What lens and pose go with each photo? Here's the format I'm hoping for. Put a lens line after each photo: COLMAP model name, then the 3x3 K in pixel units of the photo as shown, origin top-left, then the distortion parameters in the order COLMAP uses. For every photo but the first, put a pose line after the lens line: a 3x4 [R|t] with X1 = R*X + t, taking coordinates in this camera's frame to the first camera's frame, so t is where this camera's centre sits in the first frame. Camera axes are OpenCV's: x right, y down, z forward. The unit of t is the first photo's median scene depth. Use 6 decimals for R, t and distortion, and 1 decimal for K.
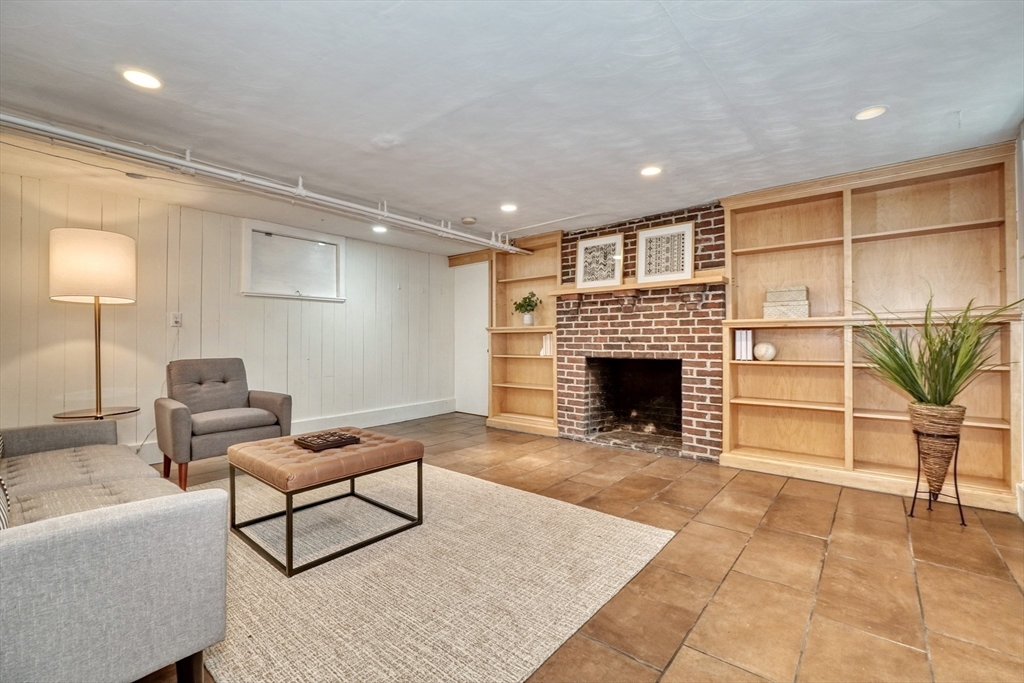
lens RADIAL K [[429.8, 0, 502.0], [0, 429.8, 348.1], [0, 0, 1]] dist [-0.010710, 0.000340]
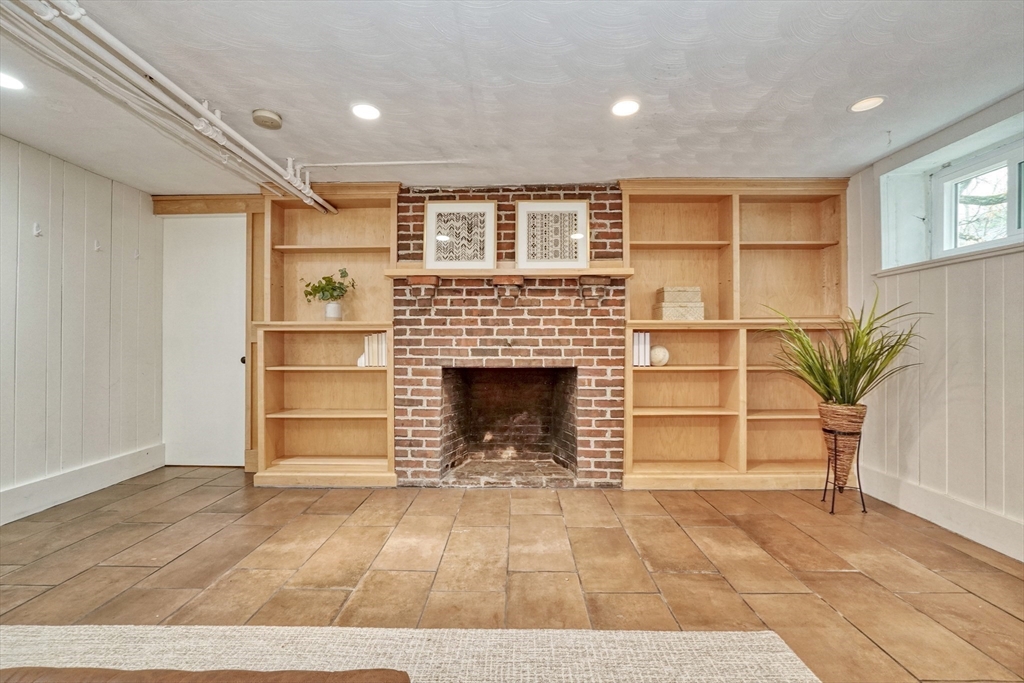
lens RADIAL K [[429.8, 0, 502.0], [0, 429.8, 348.1], [0, 0, 1]] dist [-0.010710, 0.000340]
pose [[0.773714, -0.003306, 0.633526, -0.207702], [0.009184, 0.999940, -0.005998, -0.006131], [-0.633468, 0.010460, 0.773698, 0.456085]]
